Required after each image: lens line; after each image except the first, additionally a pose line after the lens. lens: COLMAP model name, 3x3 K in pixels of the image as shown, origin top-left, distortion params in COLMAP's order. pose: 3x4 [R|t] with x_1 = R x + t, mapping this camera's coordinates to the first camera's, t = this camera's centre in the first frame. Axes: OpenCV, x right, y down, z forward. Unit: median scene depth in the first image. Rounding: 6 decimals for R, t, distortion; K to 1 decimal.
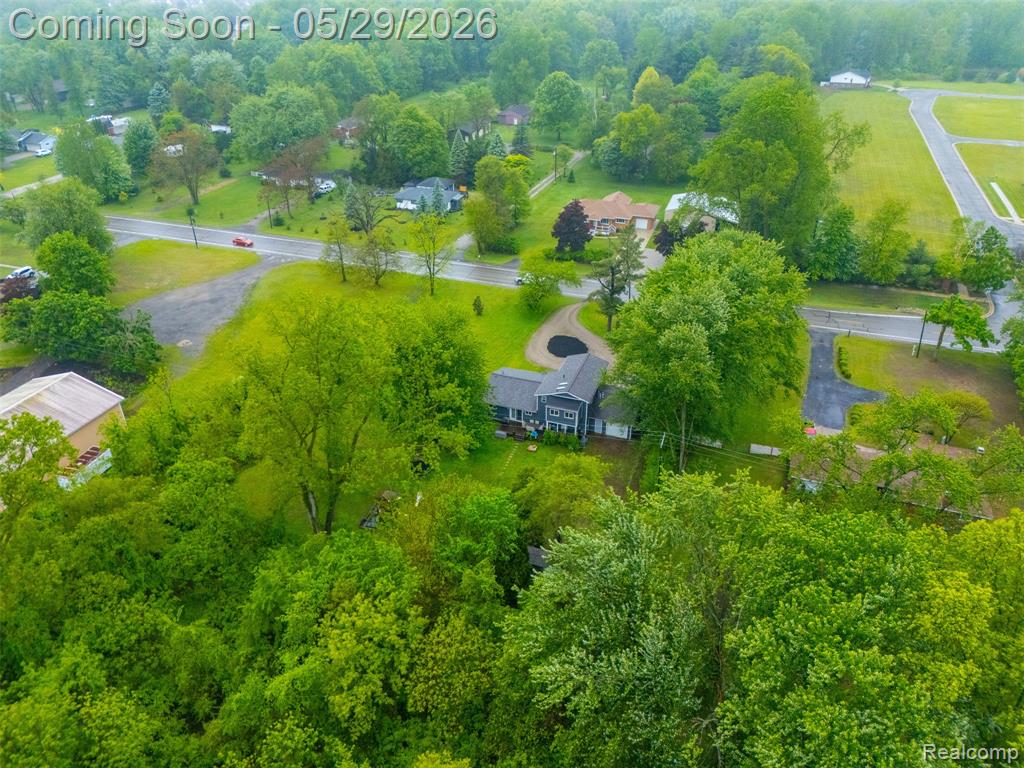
lens RADIAL K [[750.3, 0, 514.3], [0, 750.3, 382.8], [0, 0, 1]] dist [0.079228, -0.079105]
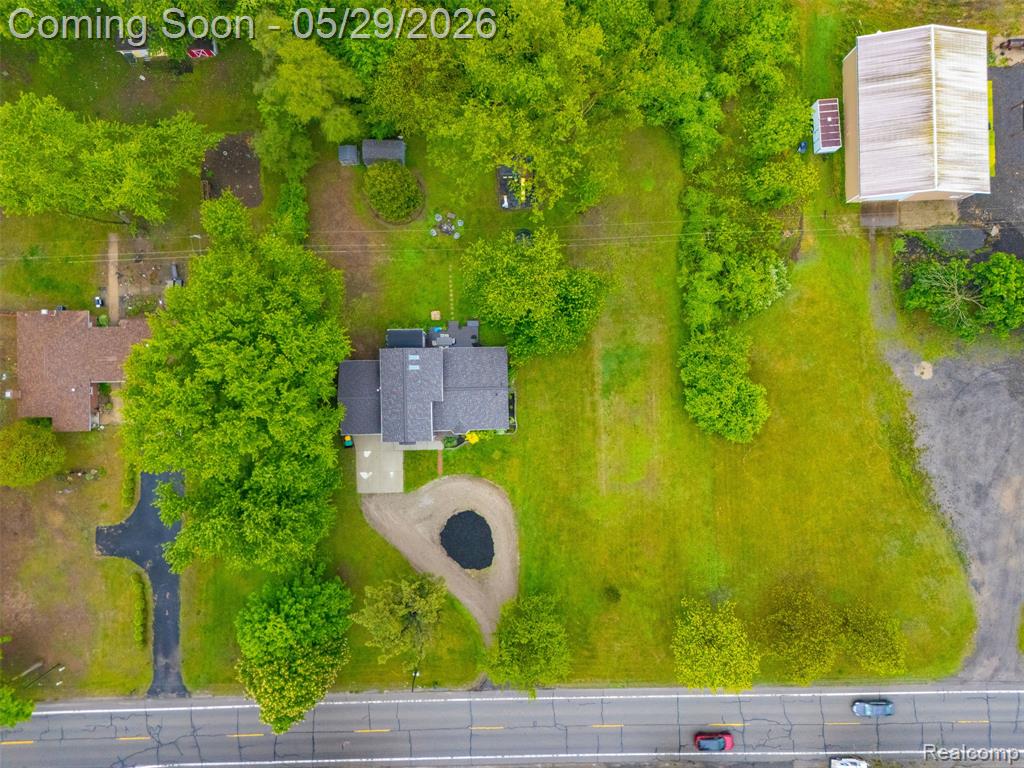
lens RADIAL K [[750.3, 0, 514.3], [0, 750.3, 382.8], [0, 0, 1]] dist [0.079228, -0.079105]
pose [[-0.935938, 0.352037, 0.009515, -0.032135], [-0.165514, -0.463570, 0.870464, -0.518788], [0.310846, 0.813125, 0.492140, 0.379818]]
